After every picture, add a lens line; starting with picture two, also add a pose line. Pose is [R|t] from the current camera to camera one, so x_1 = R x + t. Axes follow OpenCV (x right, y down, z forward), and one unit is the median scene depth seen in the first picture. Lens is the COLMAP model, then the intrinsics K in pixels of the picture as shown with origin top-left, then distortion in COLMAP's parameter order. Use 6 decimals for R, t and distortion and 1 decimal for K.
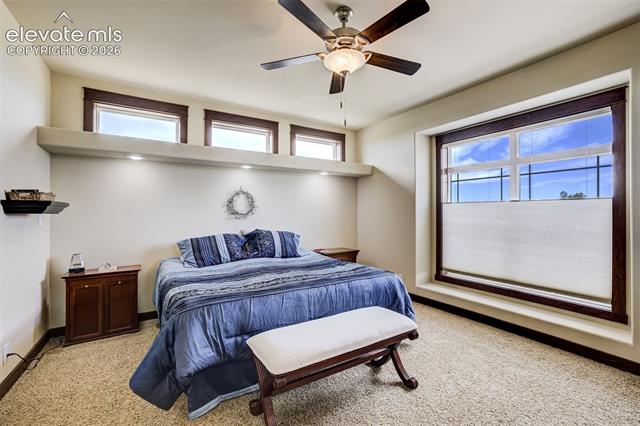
lens RADIAL K [[275.8, 0, 319.7], [0, 275.8, 212.5], [0, 0, 1]] dist [-0.000698, 0.000429]
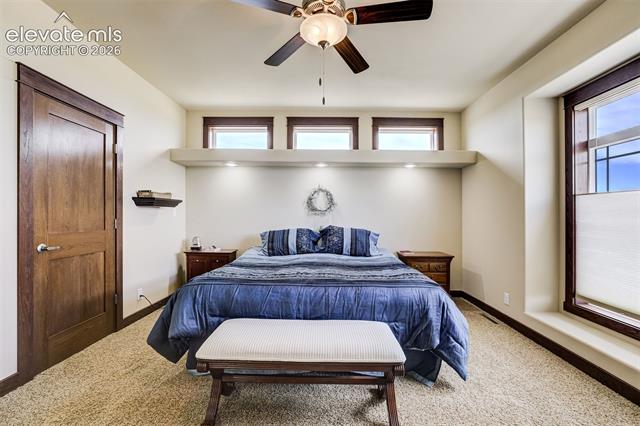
lens RADIAL K [[267.4, 0, 328.3], [0, 267.4, 213.0], [0, 0, 1]] dist [-0.013330, 0.000241]
pose [[0.845605, 0.008733, -0.533737, 0.315240], [-0.011337, 0.999934, -0.001601, 0.017613], [0.533688, 0.007405, 0.845649, 0.169536]]
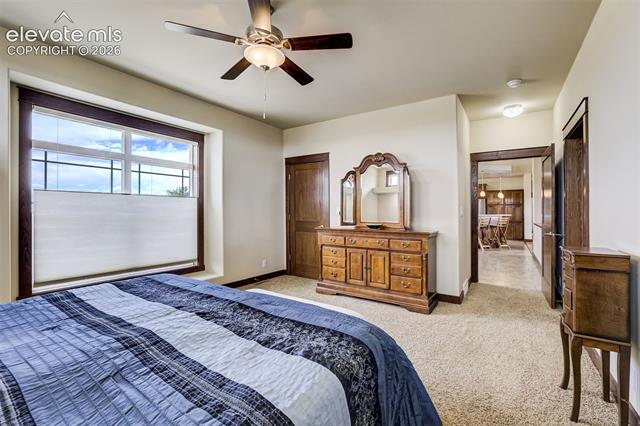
lens RADIAL K [[275.8, 0, 319.7], [0, 275.8, 212.5], [0, 0, 1]] dist [-0.000698, 0.000429]
pose [[-0.421785, 0.002904, 0.906691, -0.527278], [0.003168, 0.999993, -0.001729, 0.027718], [-0.906690, 0.002143, -0.421792, 0.710167]]
